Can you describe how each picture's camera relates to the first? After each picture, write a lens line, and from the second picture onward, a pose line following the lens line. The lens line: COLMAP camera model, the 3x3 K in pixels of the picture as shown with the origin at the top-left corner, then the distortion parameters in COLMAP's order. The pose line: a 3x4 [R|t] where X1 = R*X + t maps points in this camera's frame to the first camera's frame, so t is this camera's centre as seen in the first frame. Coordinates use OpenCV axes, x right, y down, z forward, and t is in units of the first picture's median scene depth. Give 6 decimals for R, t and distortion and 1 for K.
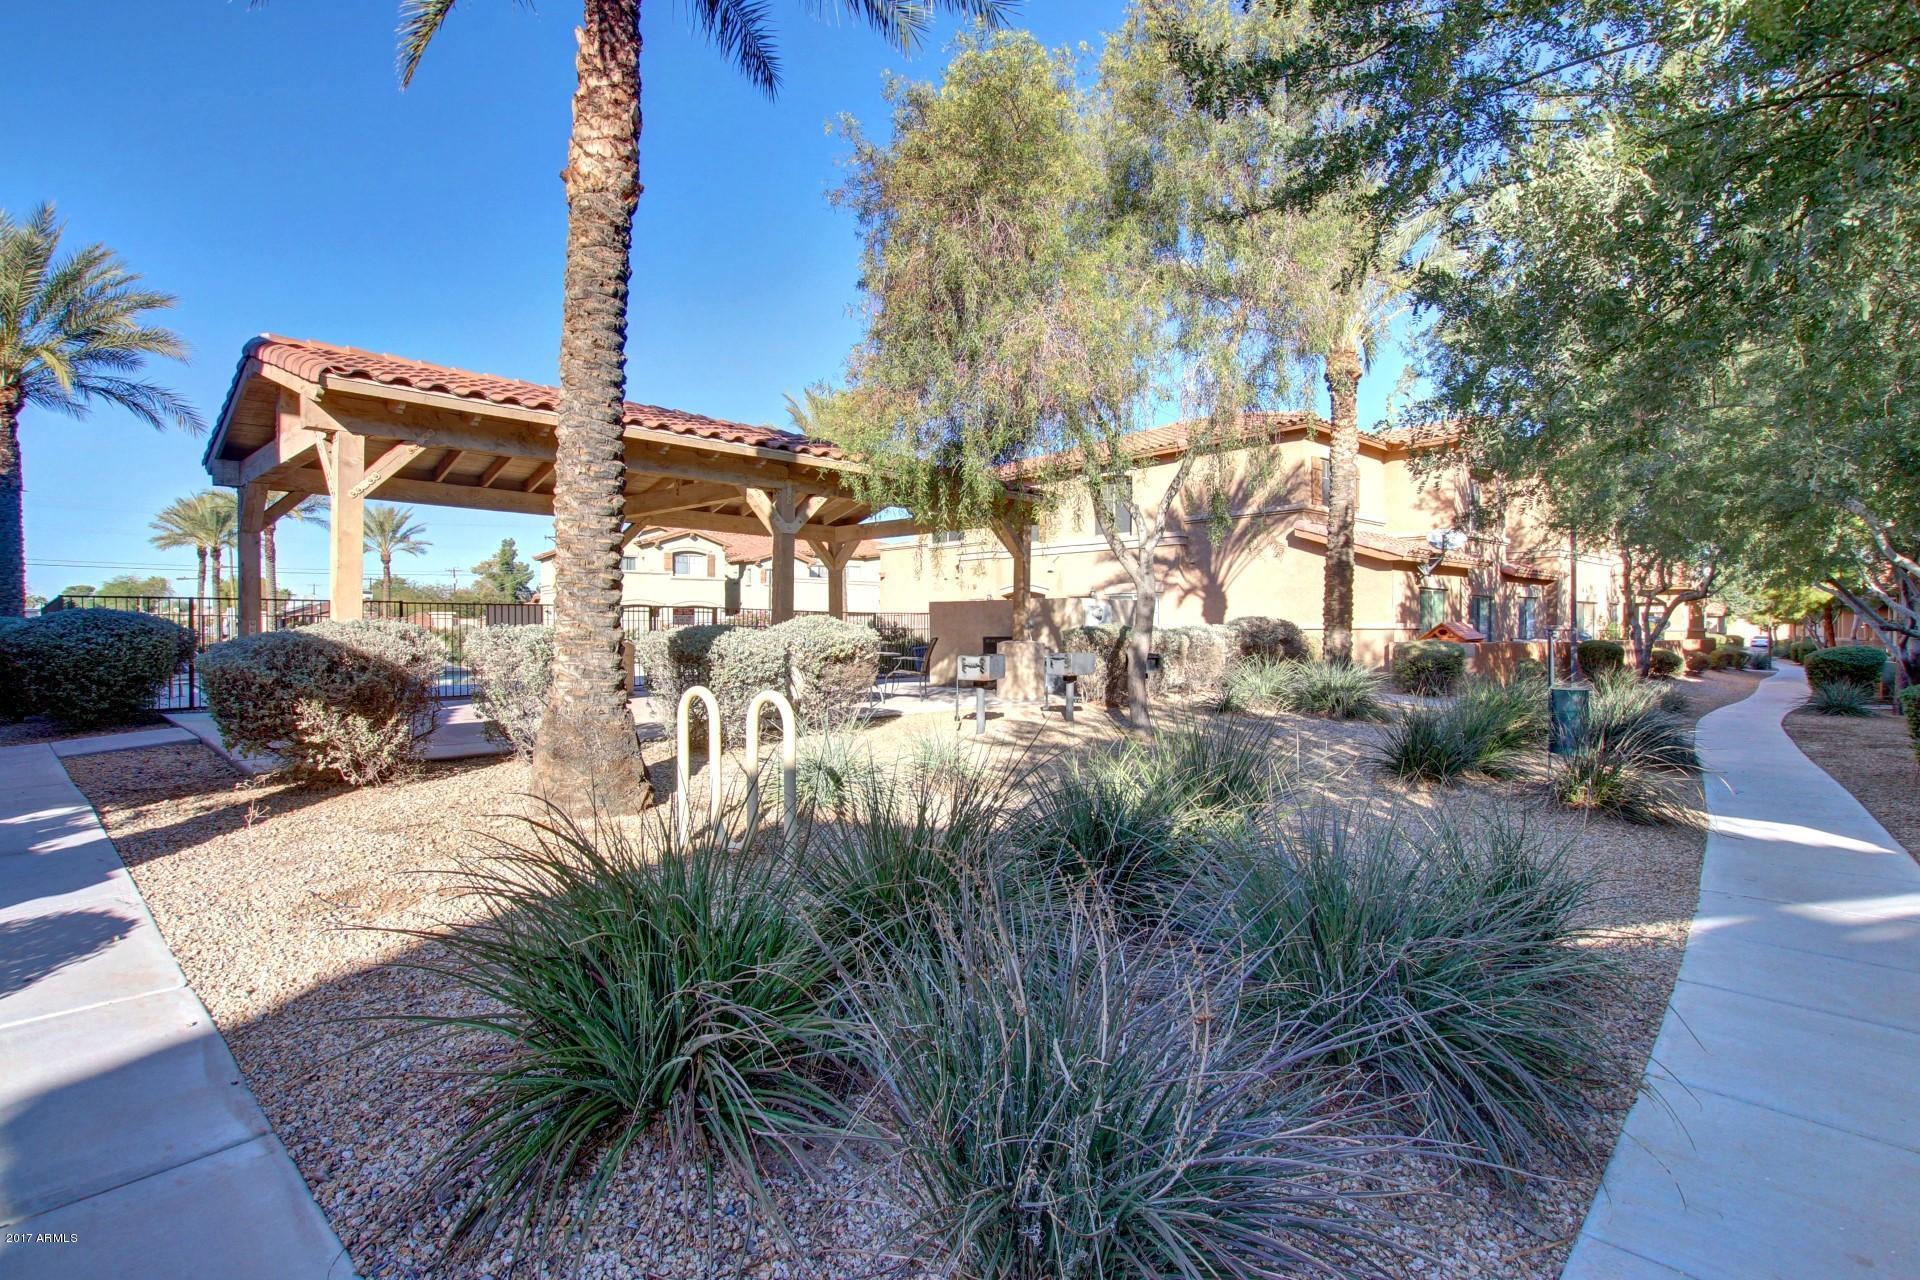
lens RADIAL K [[887.1, 0, 959.8], [0, 887.1, 645.0], [0, 0, 1]] dist [-0.026600, 0.003919]
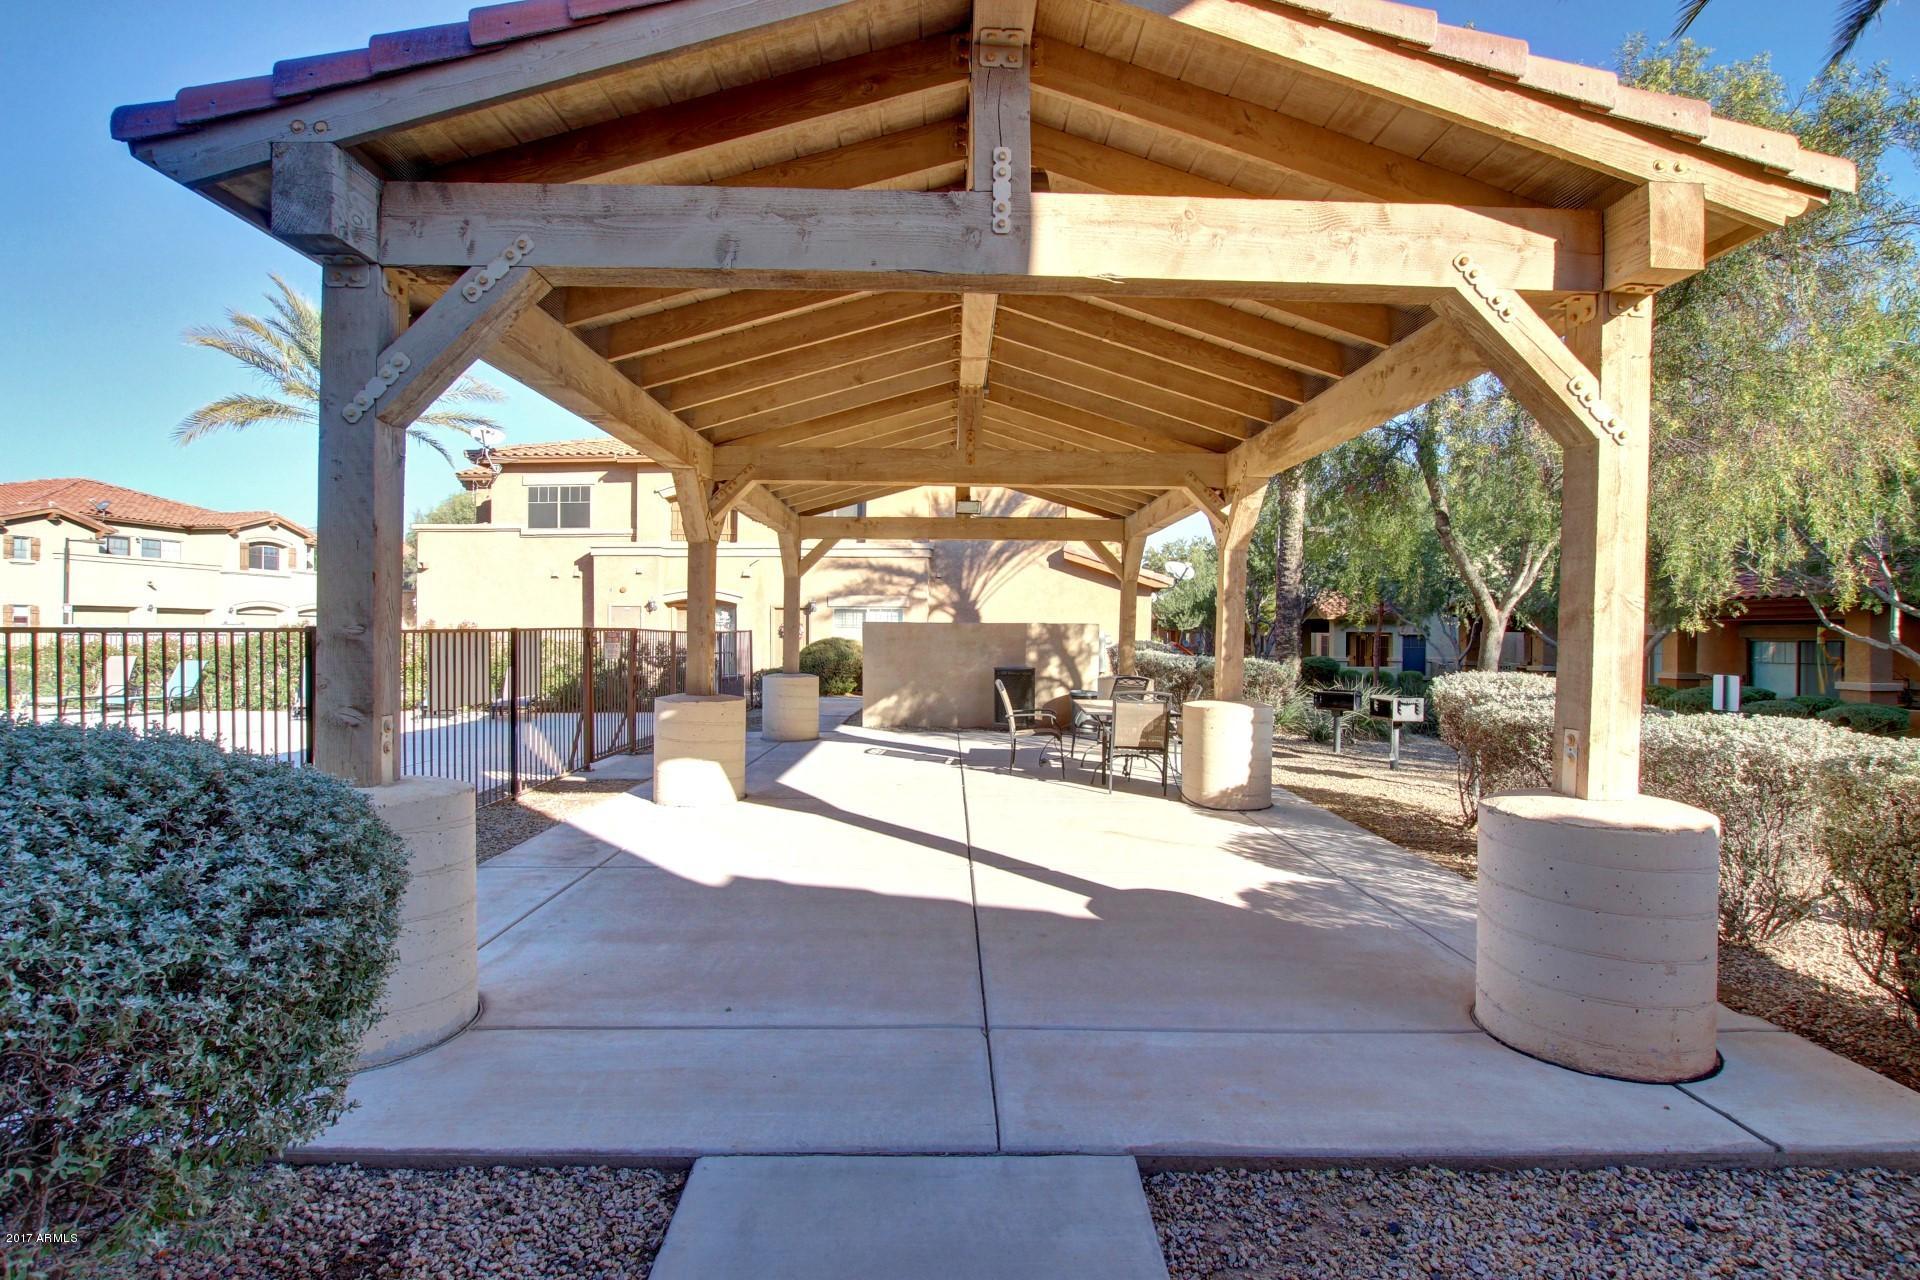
lens RADIAL K [[887.1, 0, 959.8], [0, 887.1, 645.0], [0, 0, 1]] dist [-0.026600, 0.003919]
pose [[0.729736, -0.005795, 0.683705, -0.385722], [0.004747, 0.999983, 0.003409, -0.023772], [-0.683713, 0.000758, 0.729751, 0.294982]]
